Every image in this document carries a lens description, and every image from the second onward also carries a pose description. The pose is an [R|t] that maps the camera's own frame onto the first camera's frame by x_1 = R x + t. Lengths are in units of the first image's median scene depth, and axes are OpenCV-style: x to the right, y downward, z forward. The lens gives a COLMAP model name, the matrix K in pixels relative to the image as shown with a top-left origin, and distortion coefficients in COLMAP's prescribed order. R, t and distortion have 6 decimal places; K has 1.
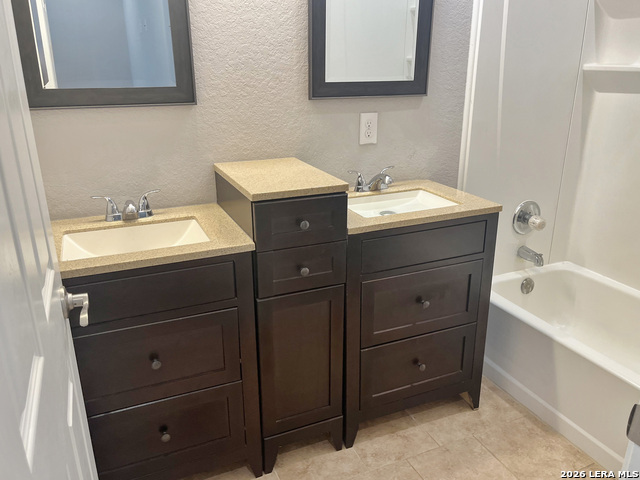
lens RADIAL K [[487.8, 0, 326.8], [0, 487.8, 242.8], [0, 0, 1]] dist [0.065829, -0.099208]
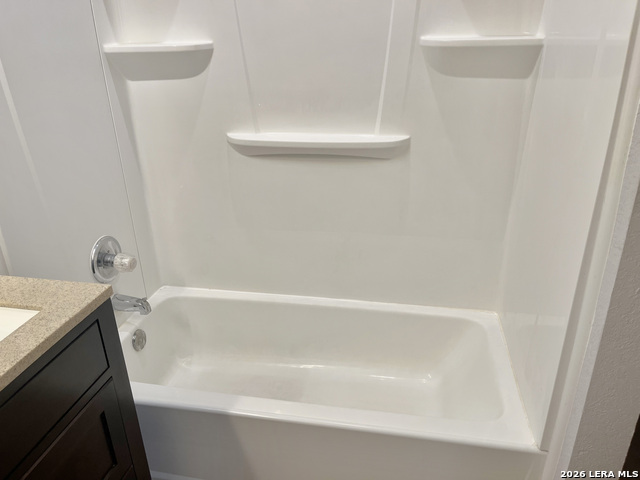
lens RADIAL K [[476.4, 0, 319.0], [0, 476.4, 249.6], [0, 0, 1]] dist [0.005587, -0.055865]
pose [[0.565184, -0.338152, 0.752476, 0.058886], [0.293832, 0.934827, 0.199401, -0.115509], [-0.770863, 0.108404, 0.627709, 0.321221]]
